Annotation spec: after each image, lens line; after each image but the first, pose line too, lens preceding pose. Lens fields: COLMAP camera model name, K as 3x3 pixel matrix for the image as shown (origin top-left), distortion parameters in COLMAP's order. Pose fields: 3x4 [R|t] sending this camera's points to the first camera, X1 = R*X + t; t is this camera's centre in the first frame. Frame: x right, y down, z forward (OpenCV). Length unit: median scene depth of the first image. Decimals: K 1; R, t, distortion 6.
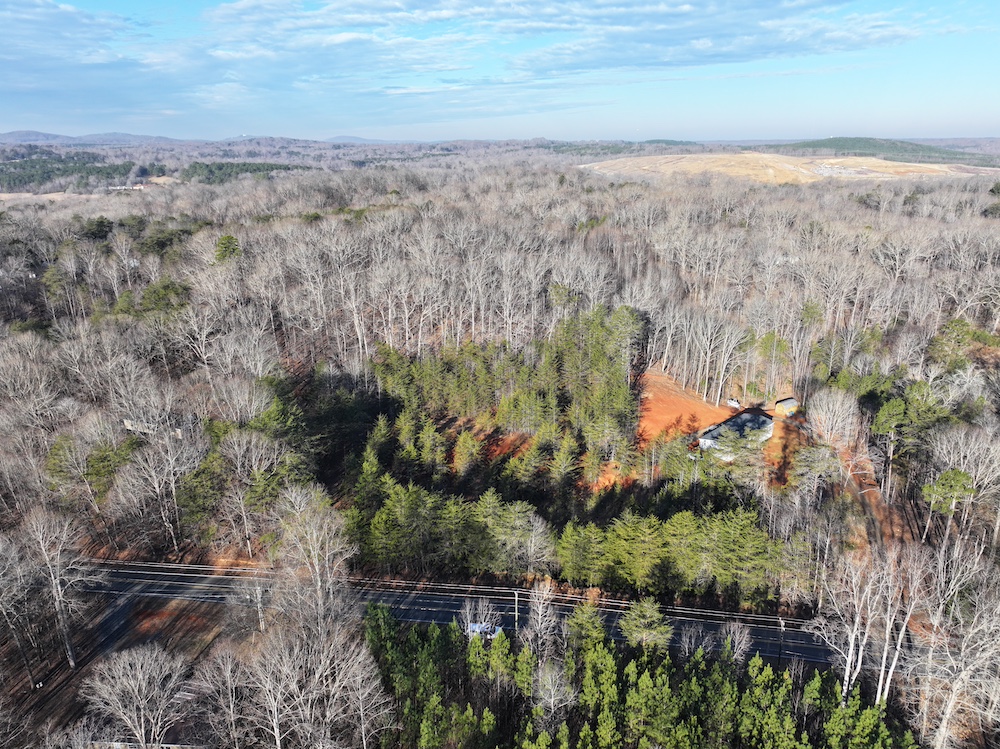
lens RADIAL K [[708.3, 0, 502.1], [0, 708.3, 364.9], [0, 0, 1]] dist [-0.011937, 0.027978]
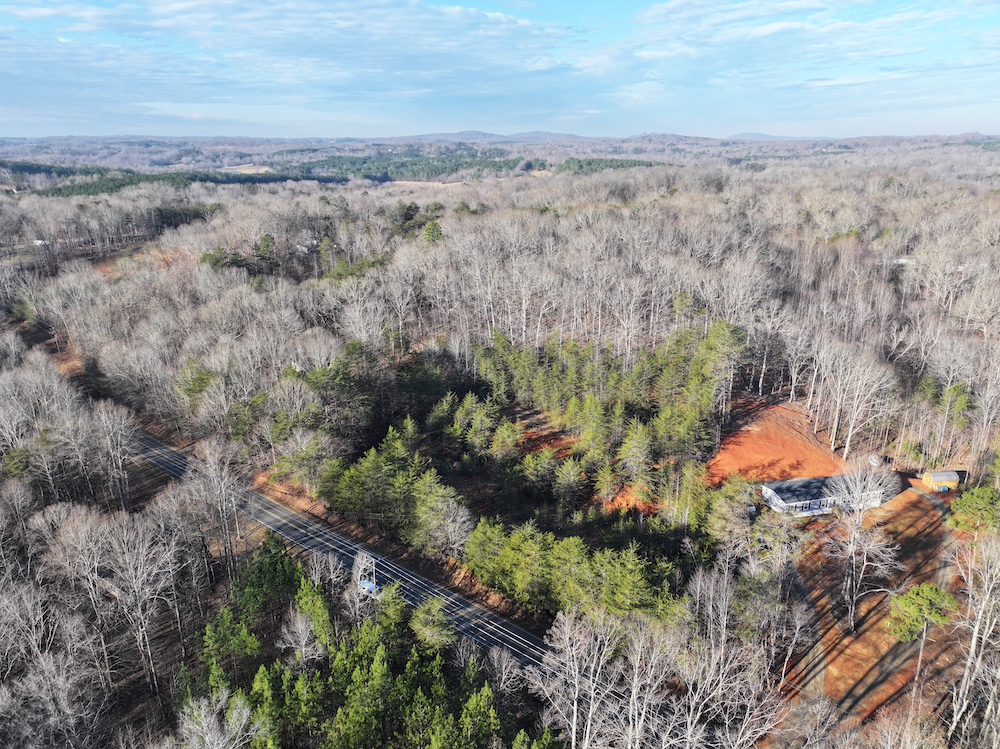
lens RADIAL K [[704.8, 0, 500.0], [0, 704.8, 374.5], [0, 0, 1]] dist [0.005215, 0.012097]
pose [[0.856839, 0.162581, -0.489279, 0.345251], [-0.154231, 0.986351, 0.057657, -0.024896], [0.491975, 0.026059, 0.870219, 0.079566]]
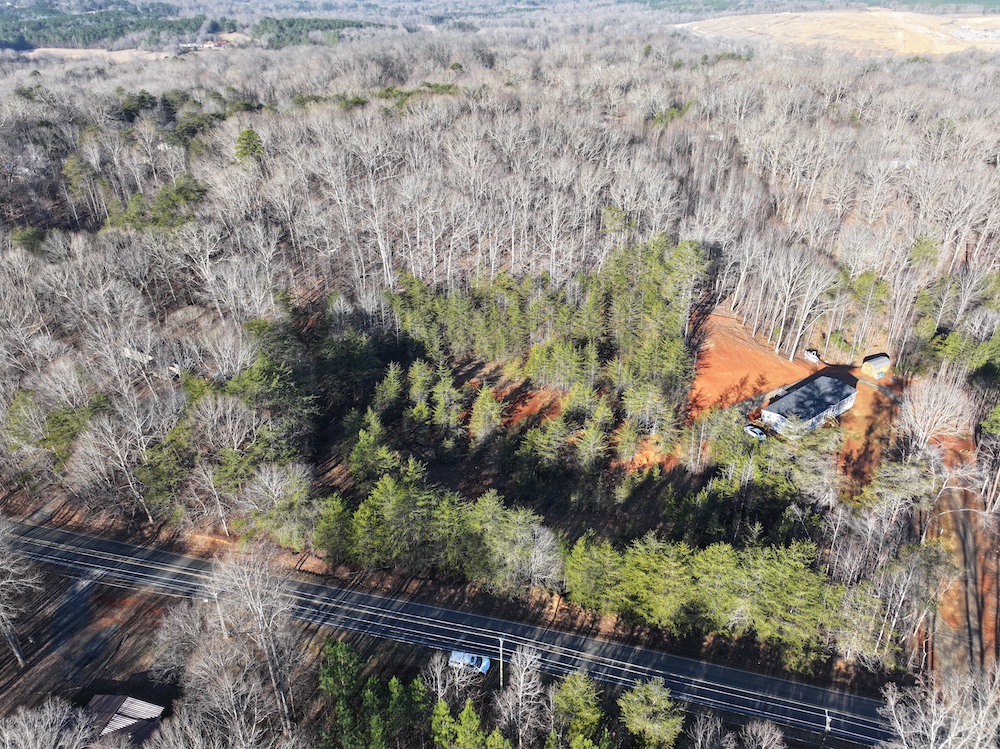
lens RADIAL K [[708.3, 0, 502.1], [0, 708.3, 364.9], [0, 0, 1]] dist [-0.011937, 0.027978]
pose [[0.992981, 0.060567, -0.101592, 0.044688], [-0.041369, 0.982536, 0.181418, -0.076584], [0.110806, -0.175942, 0.978144, 0.125892]]
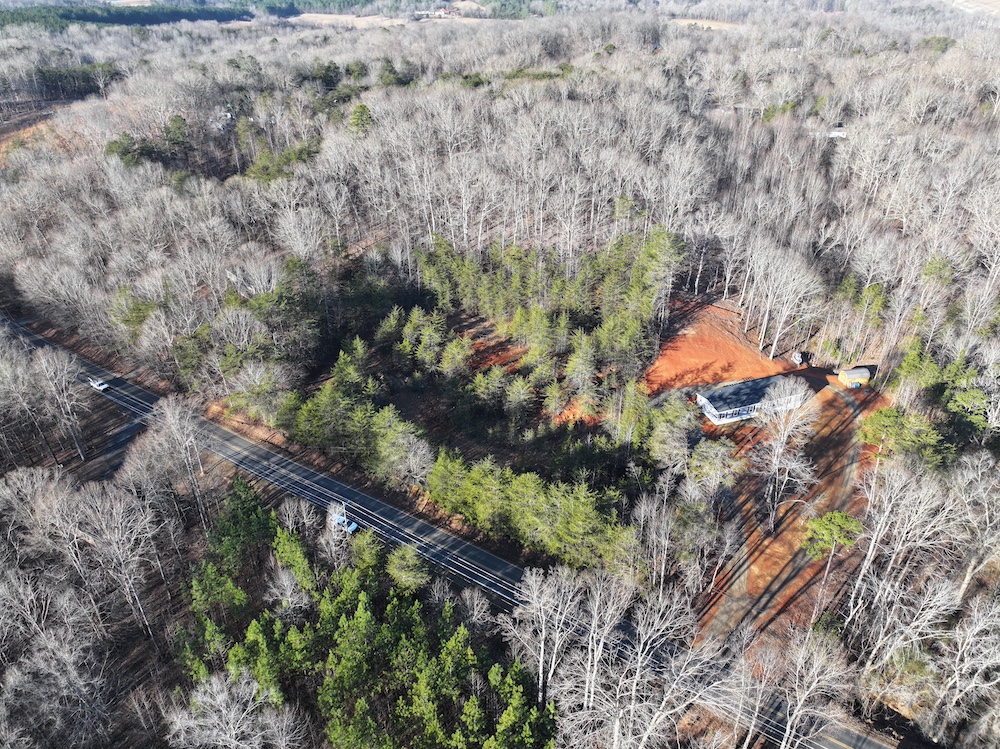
lens RADIAL K [[704.8, 0, 500.0], [0, 704.8, 374.5], [0, 0, 1]] dist [0.005215, 0.012097]
pose [[0.905176, 0.220156, -0.363577, 0.321173], [-0.130450, 0.958013, 0.255329, -0.104219], [0.404524, -0.183689, 0.895890, 0.061939]]
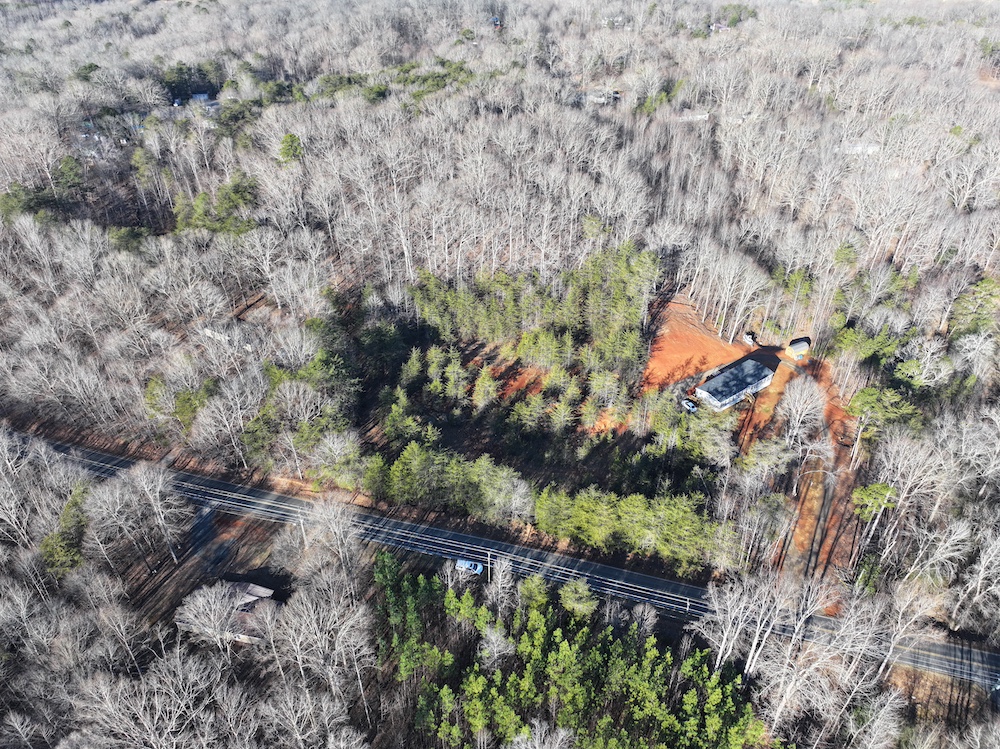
lens RADIAL K [[708.3, 0, 502.1], [0, 708.3, 364.9], [0, 0, 1]] dist [-0.011937, 0.027978]
pose [[0.990318, 0.086723, -0.108396, 0.080608], [-0.052056, 0.955865, 0.289157, -0.201540], [0.128689, -0.280715, 0.951125, -0.072197]]
